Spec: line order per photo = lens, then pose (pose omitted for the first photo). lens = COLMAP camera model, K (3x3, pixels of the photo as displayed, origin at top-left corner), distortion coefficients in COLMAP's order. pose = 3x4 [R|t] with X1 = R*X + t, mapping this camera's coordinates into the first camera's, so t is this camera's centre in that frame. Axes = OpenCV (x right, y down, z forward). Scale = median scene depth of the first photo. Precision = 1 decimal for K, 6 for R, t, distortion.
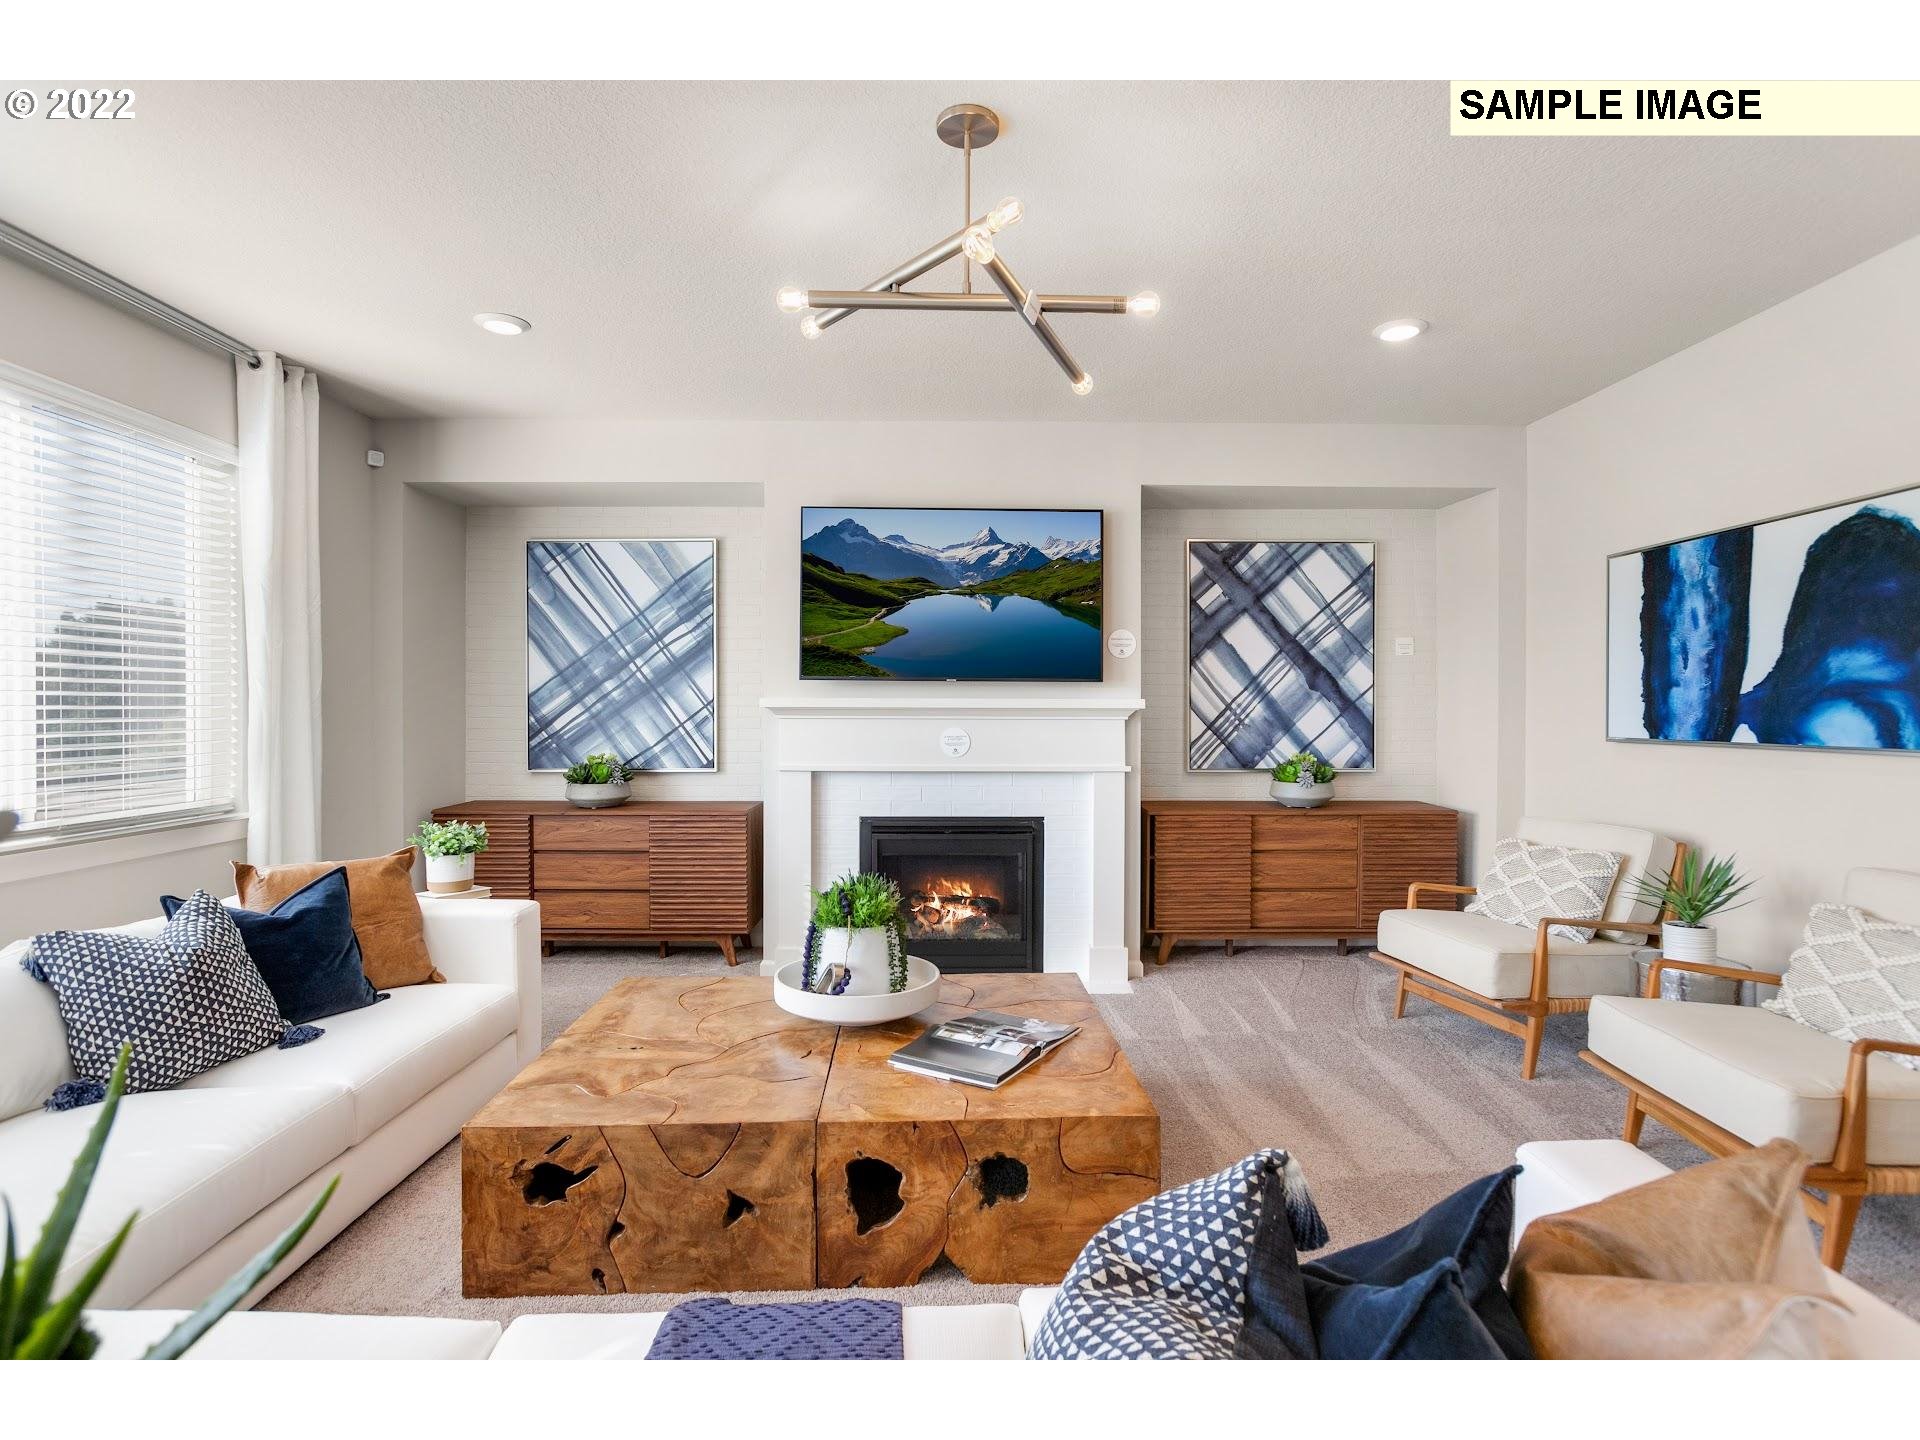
lens RADIAL K [[943.2, 0, 963.2], [0, 943.2, 714.7], [0, 0, 1]] dist [0.005443, 0.000912]
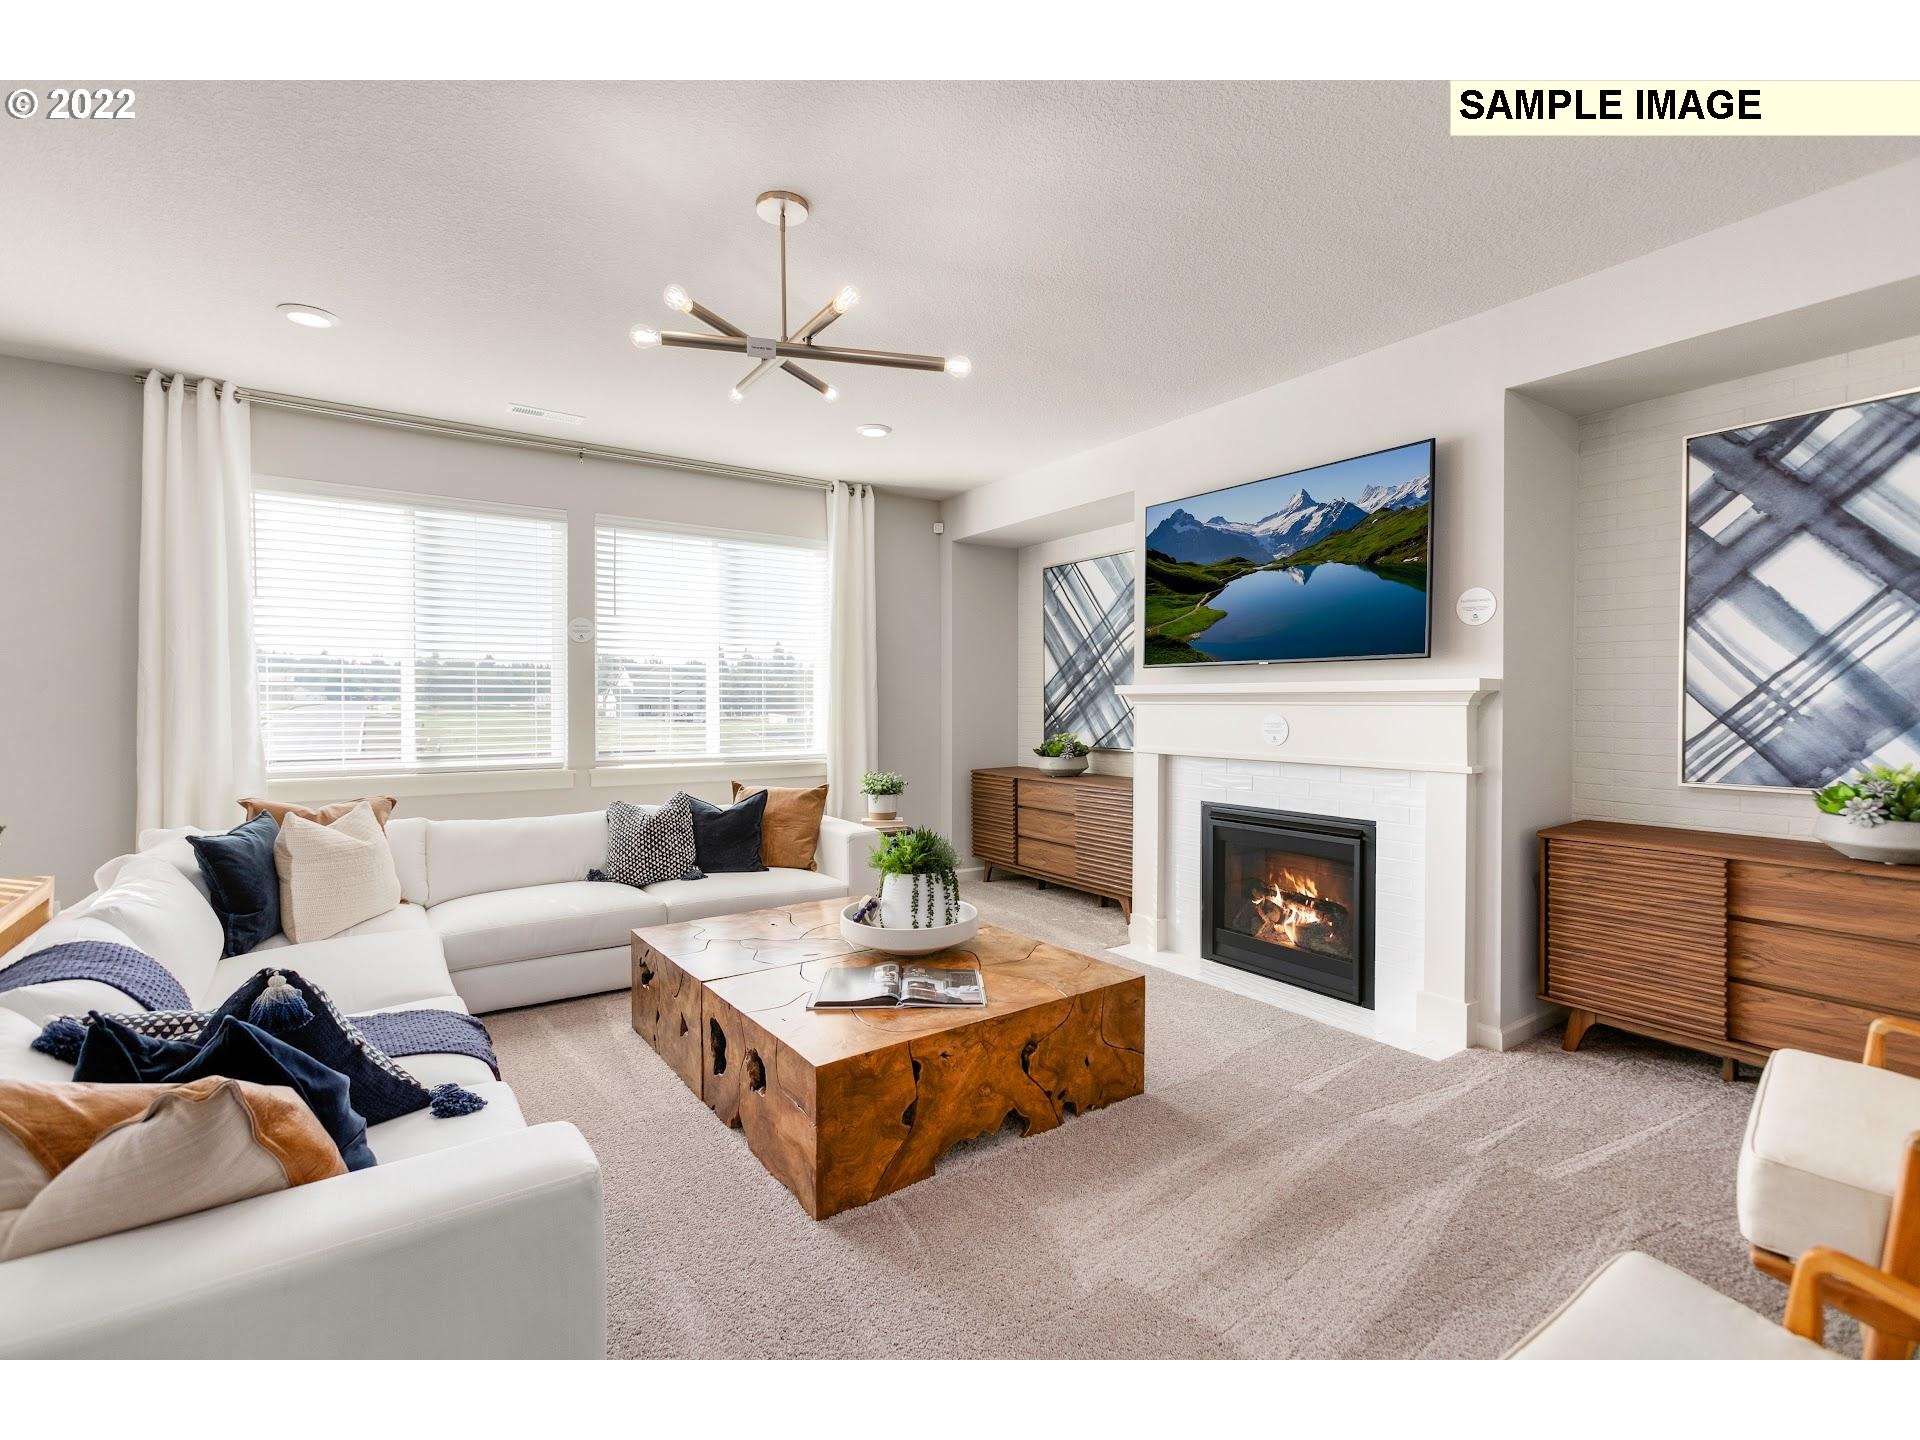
lens RADIAL K [[853.0, 0, 958.9], [0, 853.0, 718.0], [0, 0, 1]] dist [-0.001400, 0.001386]
pose [[0.568002, 0.012937, -0.822925, 0.477453], [-0.003621, 0.999906, 0.013220, 0.007024], [0.823019, -0.004529, 0.567996, 0.256791]]
